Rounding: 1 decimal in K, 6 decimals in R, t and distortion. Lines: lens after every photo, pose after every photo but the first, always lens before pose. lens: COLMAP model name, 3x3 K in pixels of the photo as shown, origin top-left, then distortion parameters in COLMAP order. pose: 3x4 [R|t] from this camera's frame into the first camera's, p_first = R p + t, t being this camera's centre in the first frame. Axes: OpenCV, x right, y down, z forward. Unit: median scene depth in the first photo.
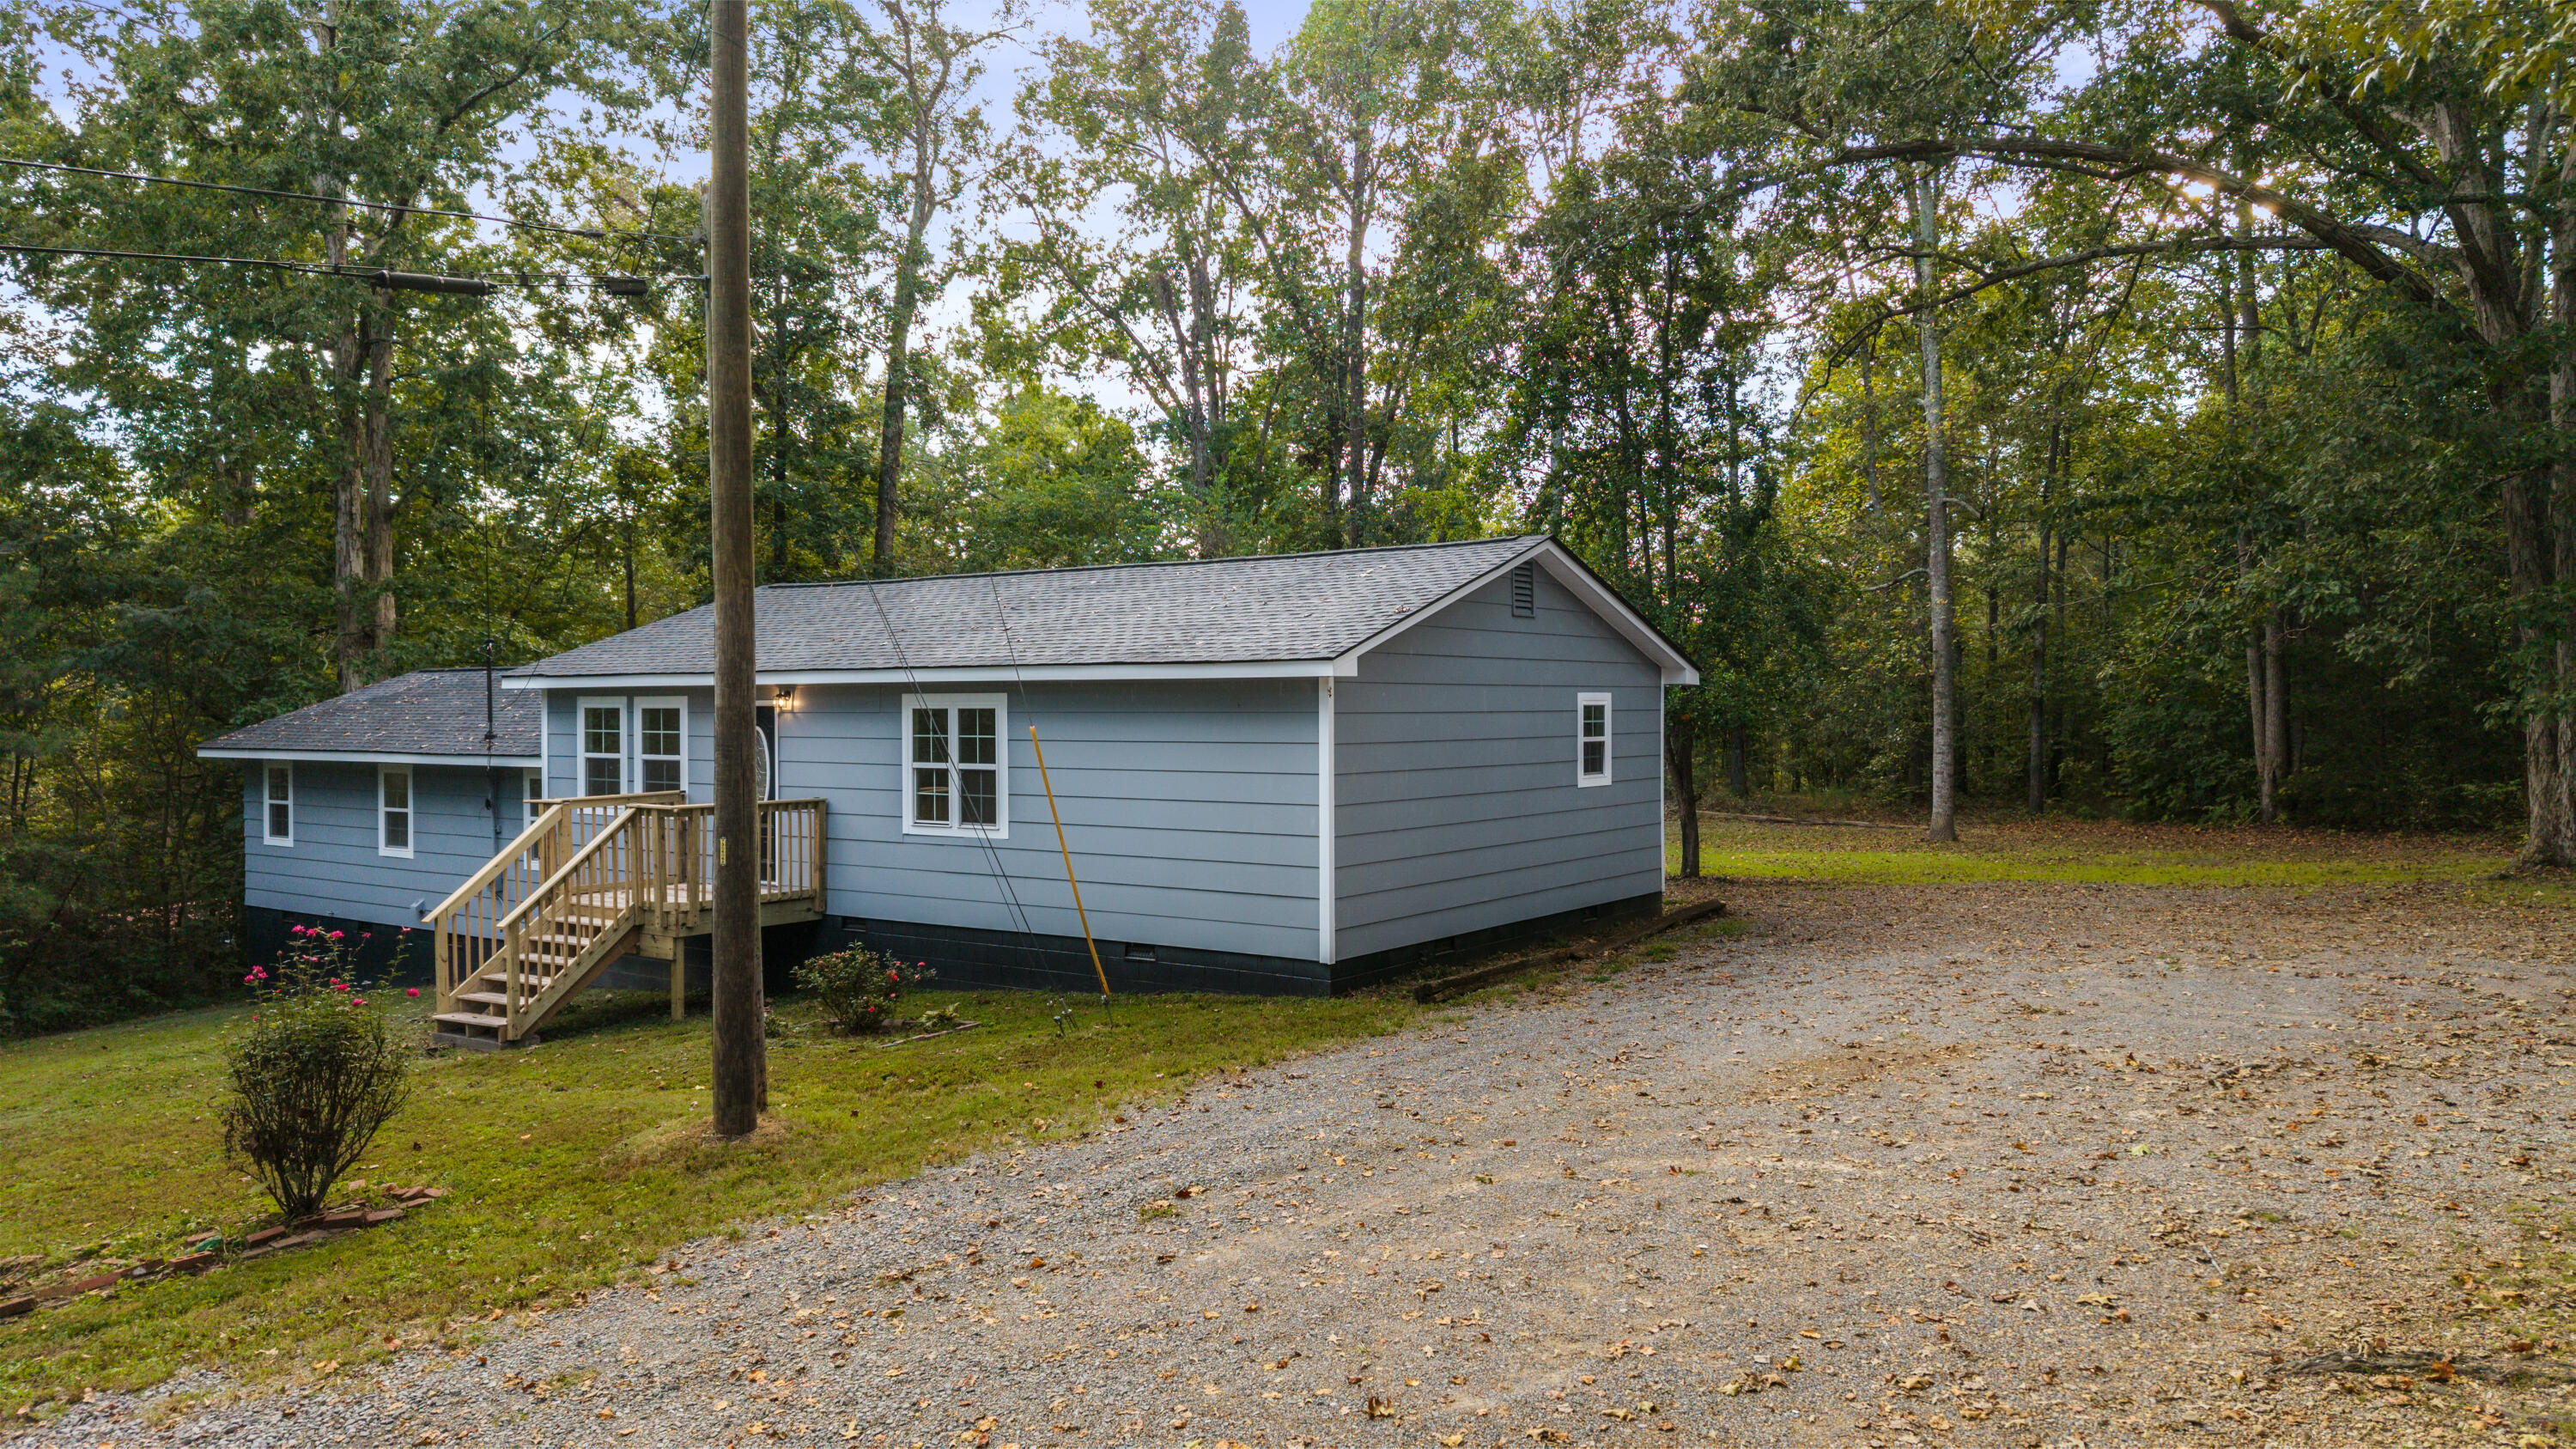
lens RADIAL K [[1786.7, 0, 1281.3], [0, 1786.7, 782.0], [0, 0, 1]] dist [0.032893, -0.006681]
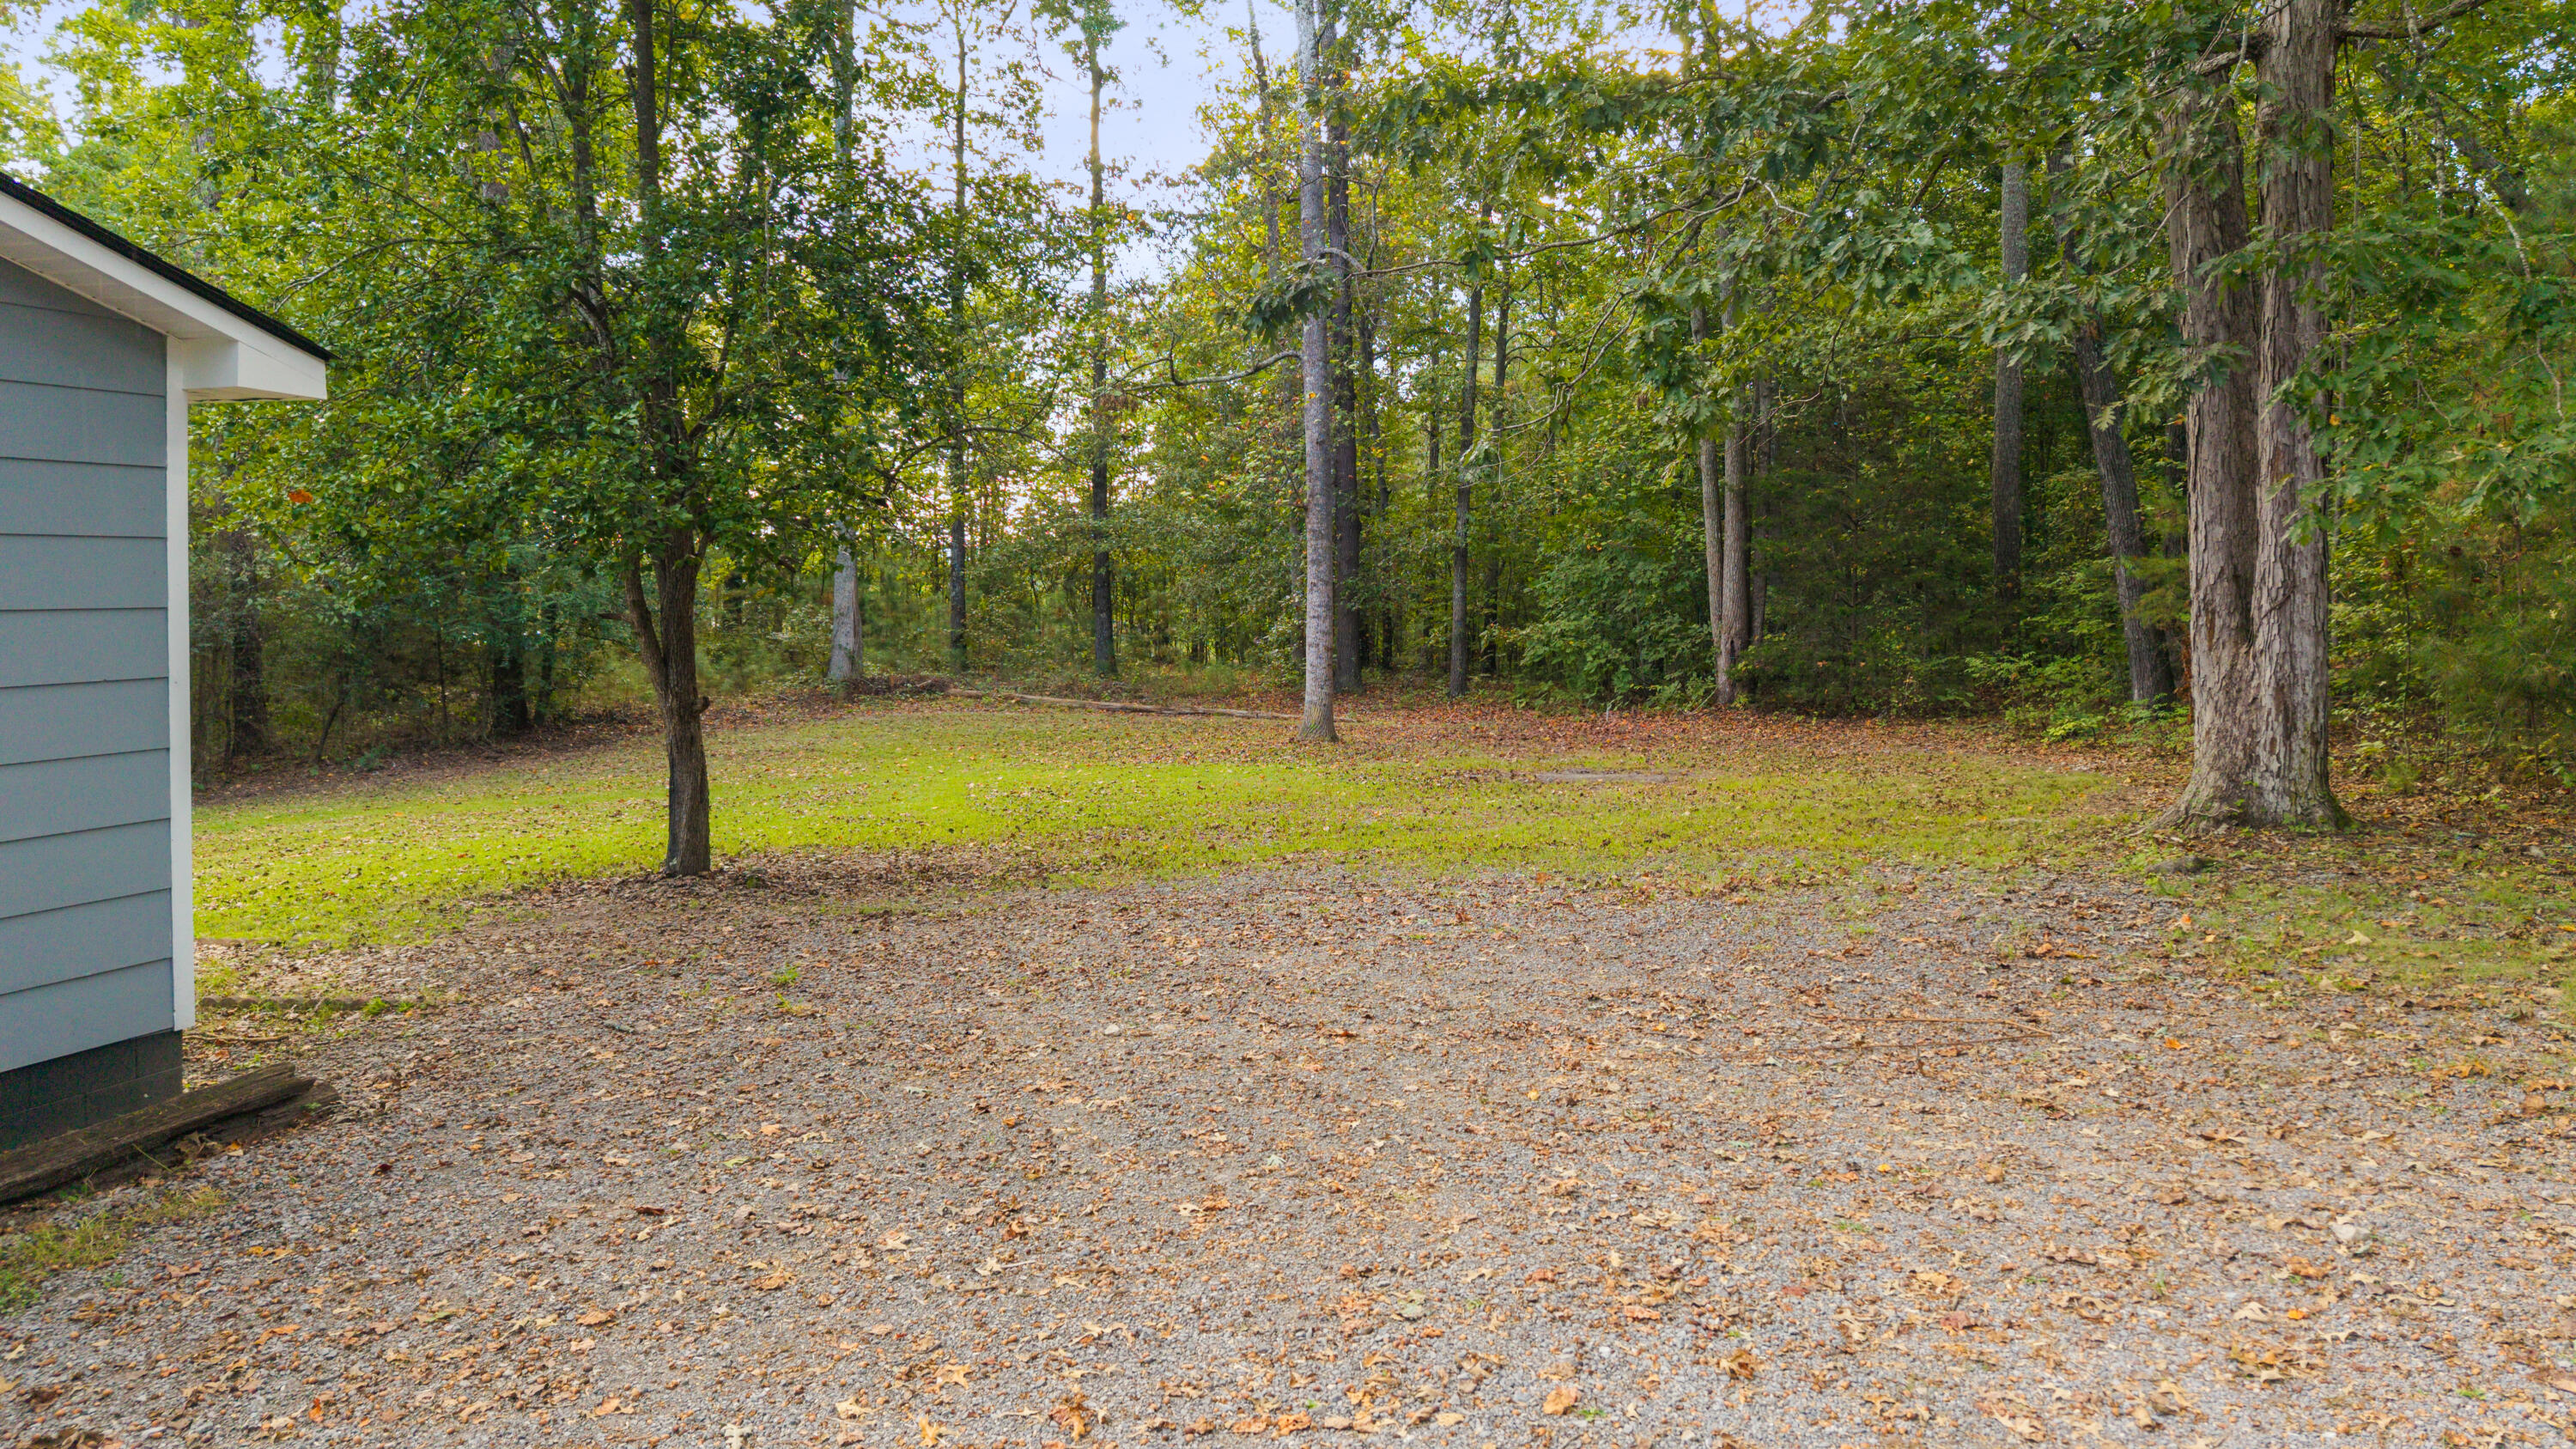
lens RADIAL K [[1786.7, 0, 1281.3], [0, 1786.7, 782.0], [0, 0, 1]] dist [0.032893, -0.006681]
pose [[0.963681, -0.024885, 0.265893, 0.165760], [0.005244, 0.997220, 0.074326, -0.003836], [-0.267004, -0.070232, 0.961133, 0.324256]]
